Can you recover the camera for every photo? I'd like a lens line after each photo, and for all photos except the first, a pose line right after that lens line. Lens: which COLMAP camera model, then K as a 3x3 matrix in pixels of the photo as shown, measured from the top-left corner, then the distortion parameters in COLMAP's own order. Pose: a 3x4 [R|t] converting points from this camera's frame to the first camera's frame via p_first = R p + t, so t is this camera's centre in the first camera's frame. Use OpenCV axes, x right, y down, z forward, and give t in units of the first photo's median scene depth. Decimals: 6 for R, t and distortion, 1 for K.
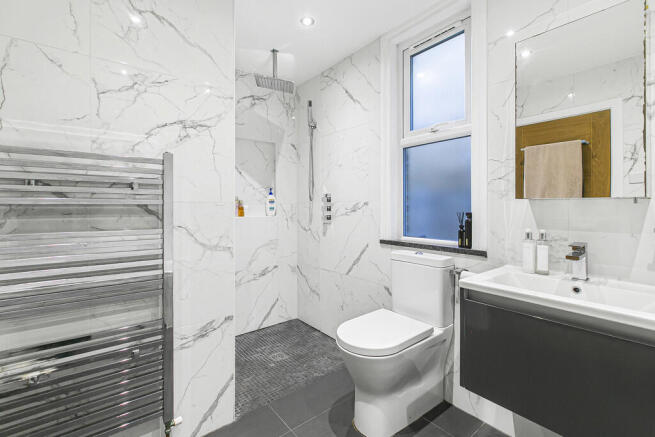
lens RADIAL K [[292.2, 0, 346.7], [0, 292.2, 211.6], [0, 0, 1]] dist [0.001390, 0.000291]
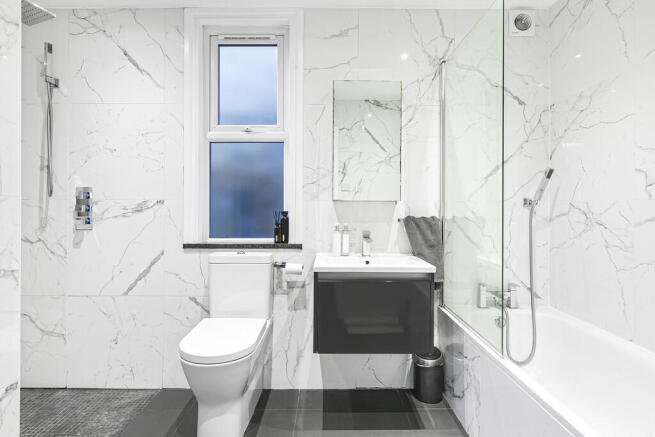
lens RADIAL K [[340.7, 0, 327.5], [0, 340.7, 218.5], [0, 0, 1]] dist [0.001510, 0.000214]
pose [[0.637397, -0.021473, 0.770237, -0.397616], [0.009724, 0.999756, 0.019825, 0.005154], [-0.770475, -0.005147, 0.637450, 0.034837]]
